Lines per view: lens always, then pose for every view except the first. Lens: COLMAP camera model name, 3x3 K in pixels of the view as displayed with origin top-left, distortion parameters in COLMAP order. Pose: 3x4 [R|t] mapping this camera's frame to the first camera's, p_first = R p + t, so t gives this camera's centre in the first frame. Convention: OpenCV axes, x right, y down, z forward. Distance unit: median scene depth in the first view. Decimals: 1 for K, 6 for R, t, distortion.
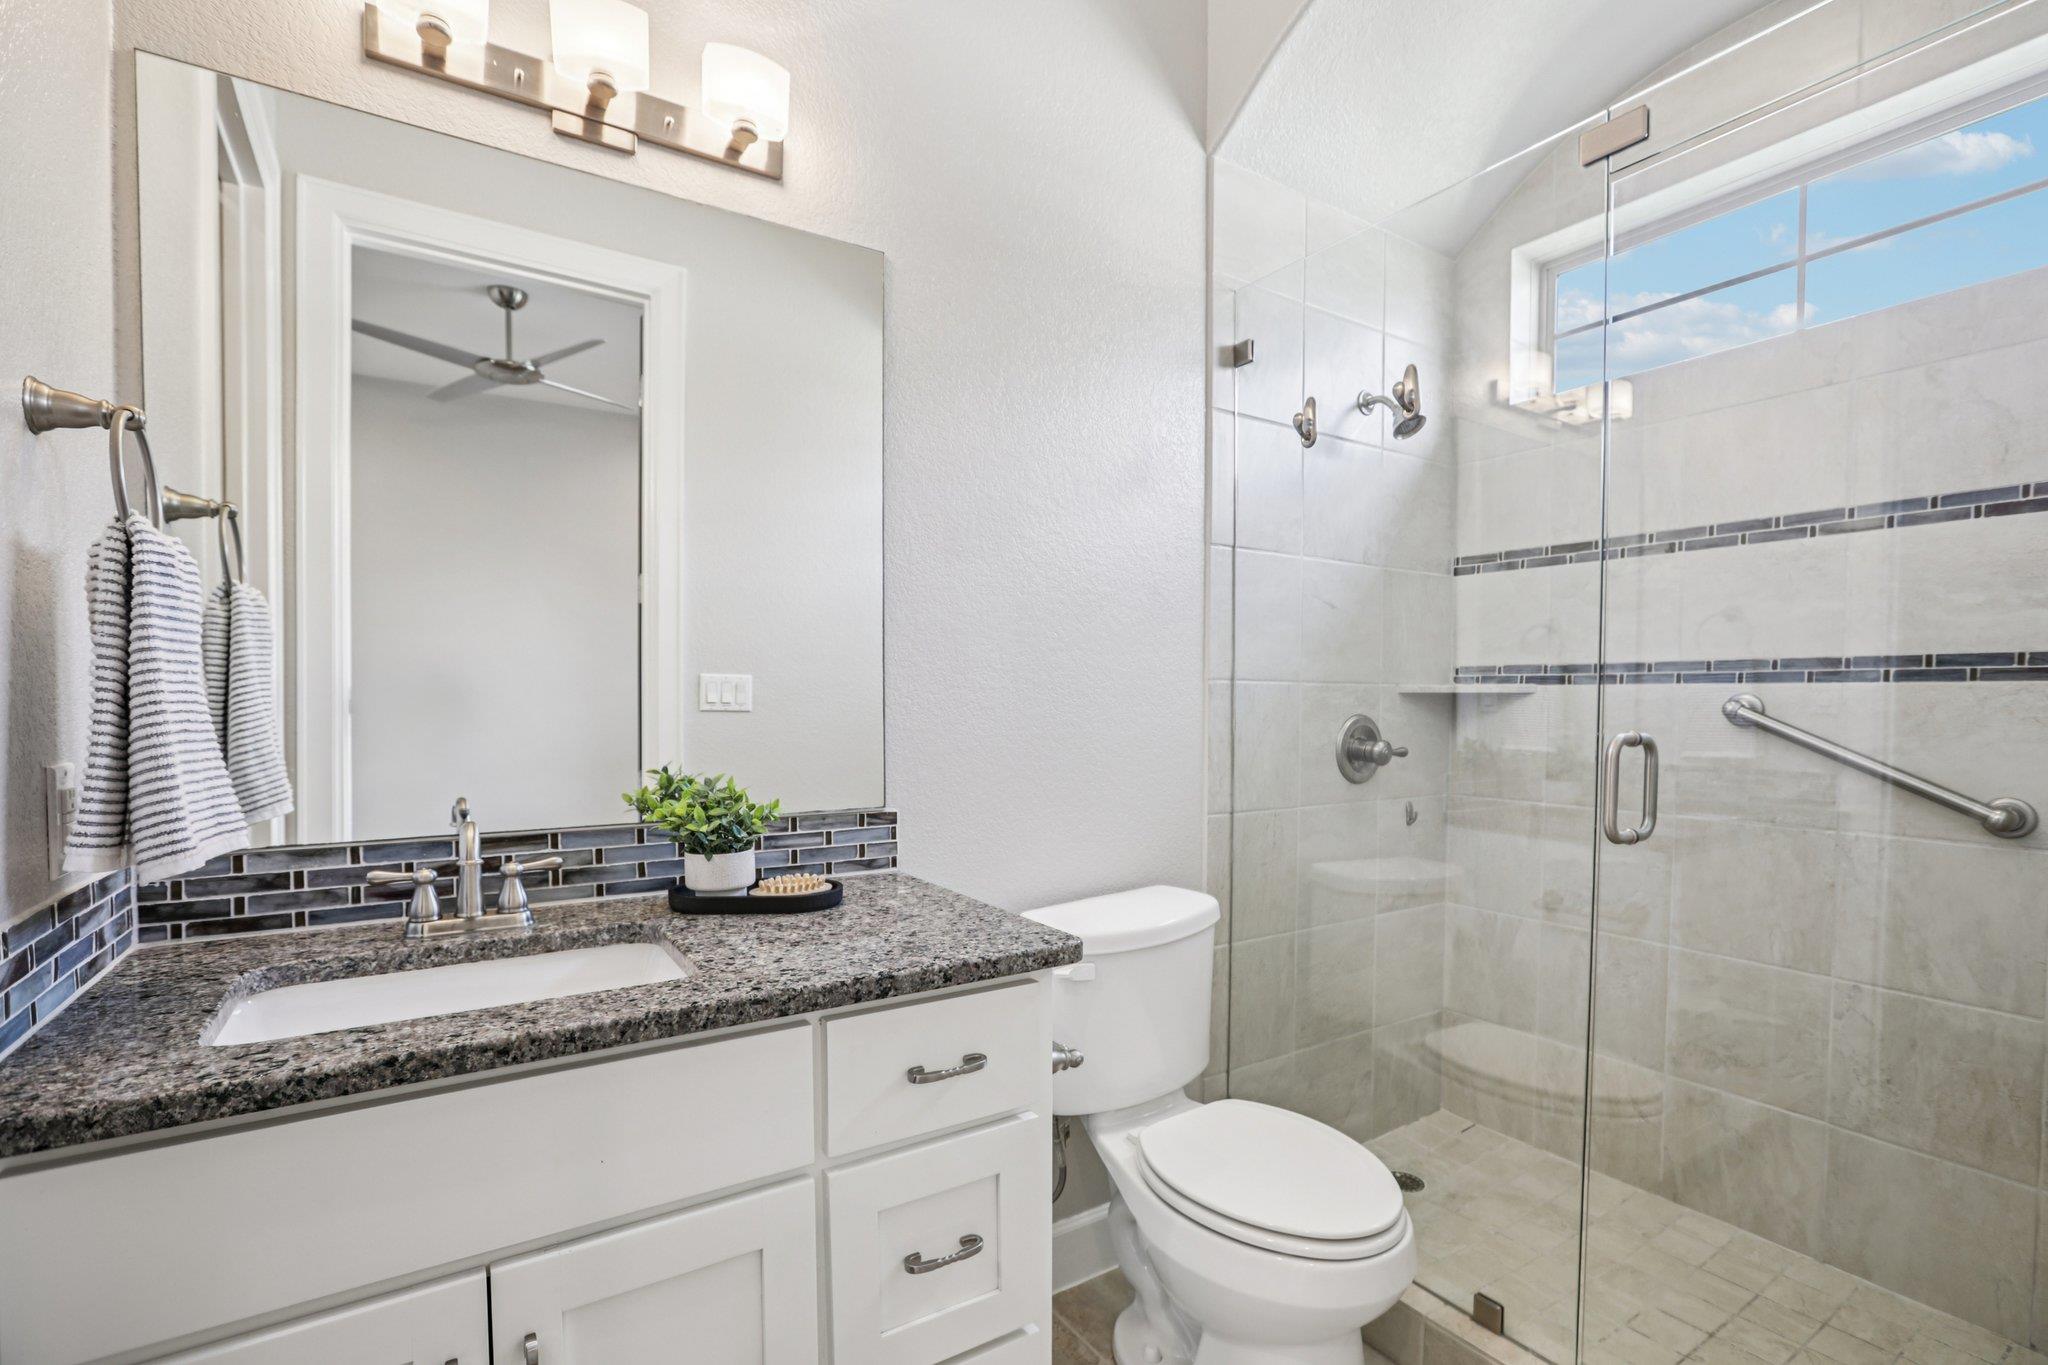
lens RADIAL K [[936.7, 0, 1021.5], [0, 936.7, 692.1], [0, 0, 1]] dist [-0.040722, 0.013781]
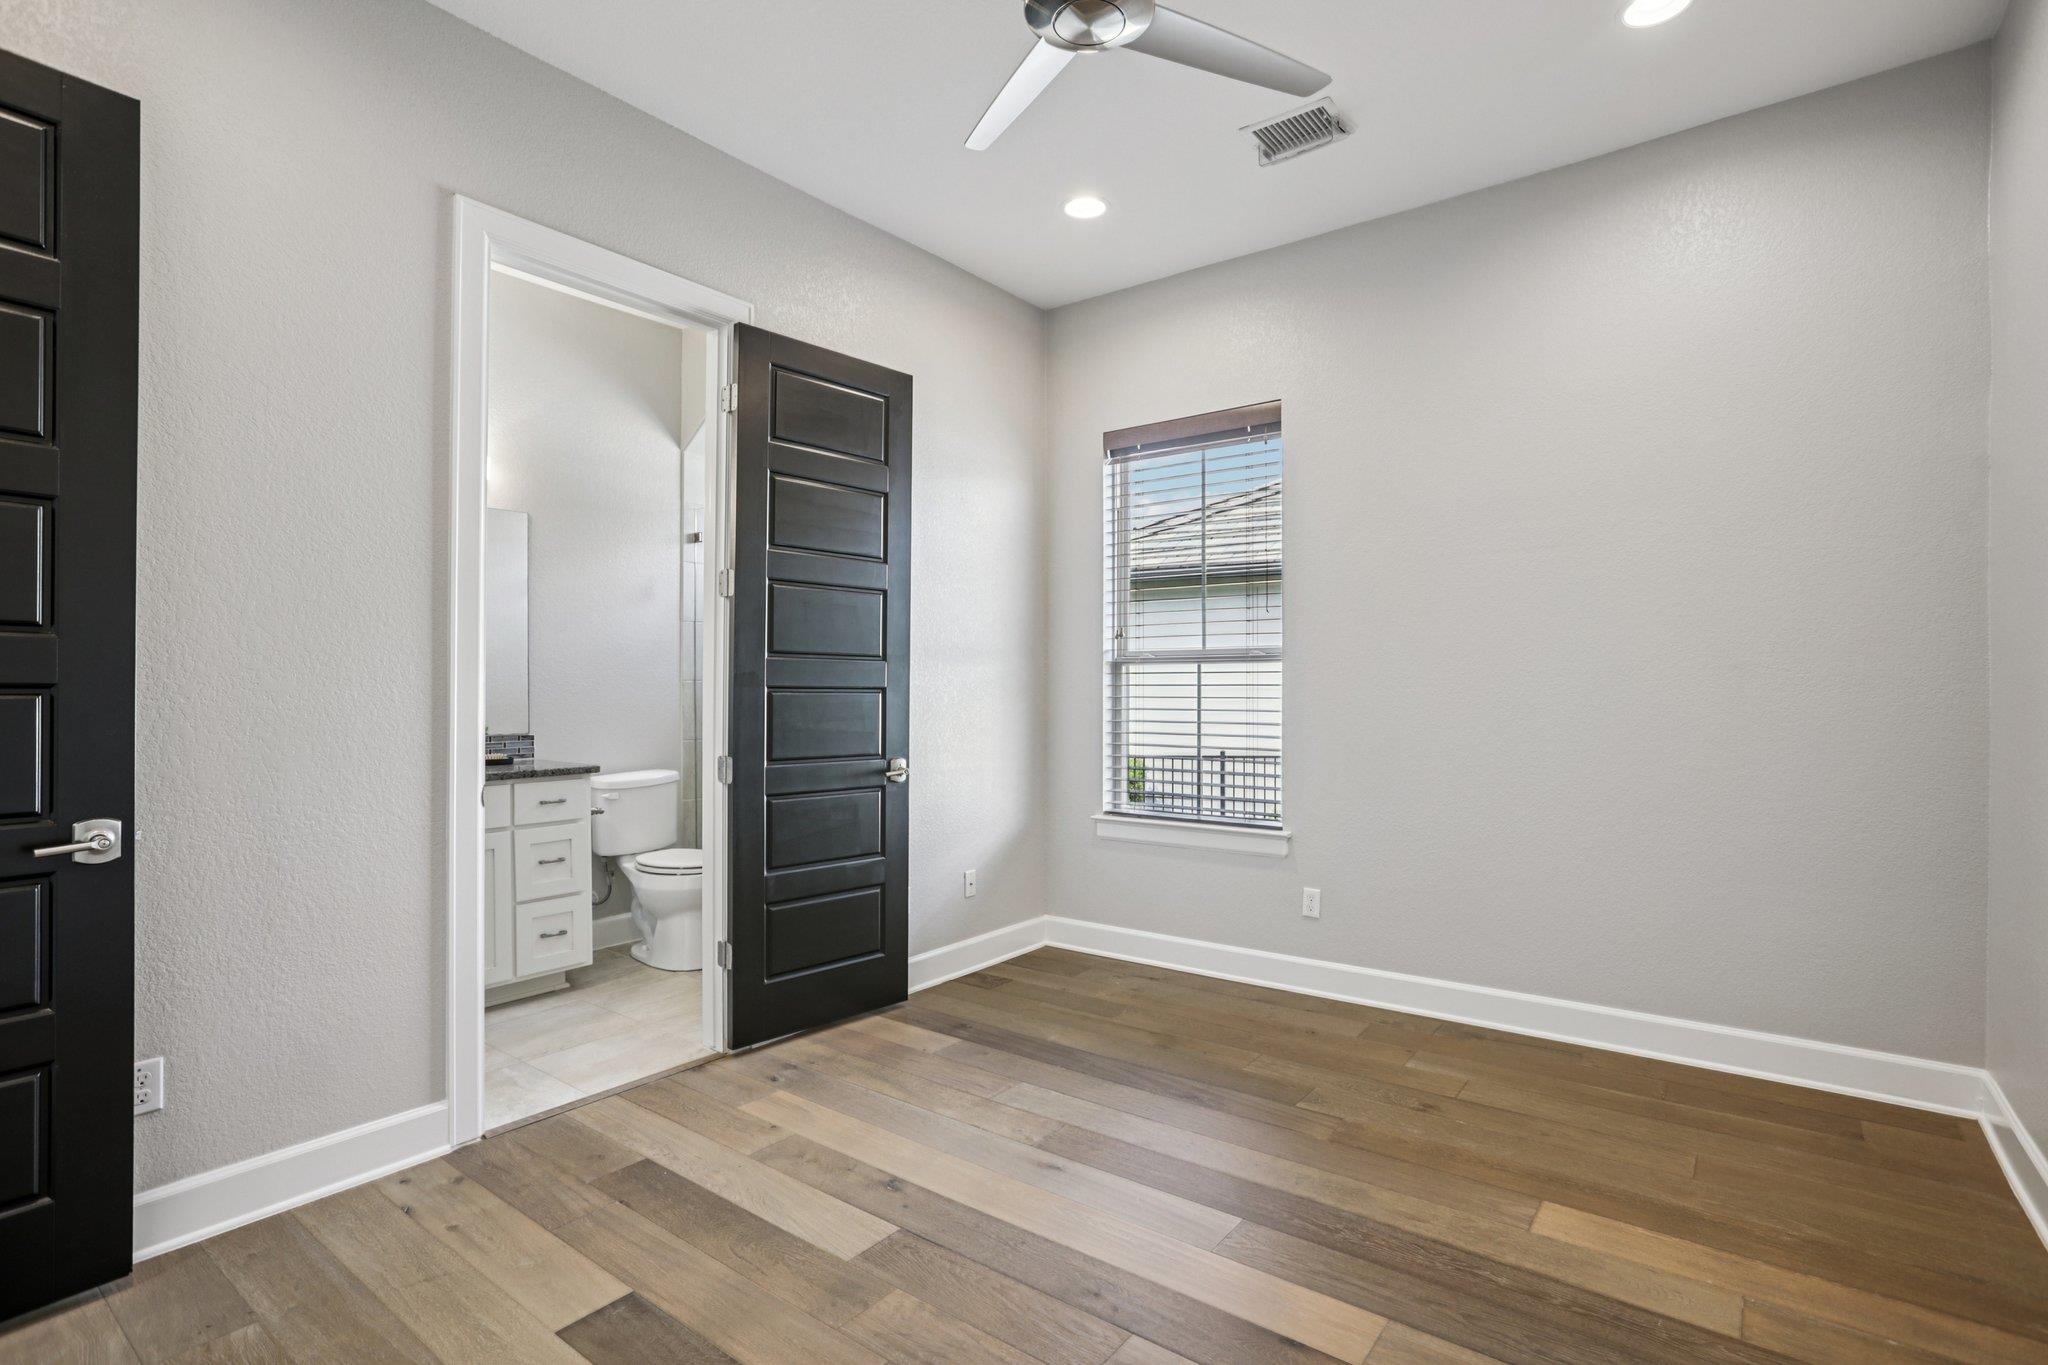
lens RADIAL K [[992.0, 0, 1017.2], [0, 992.0, 681.4], [0, 0, 1]] dist [-0.028502, -0.000120]
pose [[0.943680, -0.003305, 0.330844, 0.182506], [0.003052, 0.999995, 0.001282, -0.011745], [-0.330846, -0.000200, 0.943685, -1.630281]]
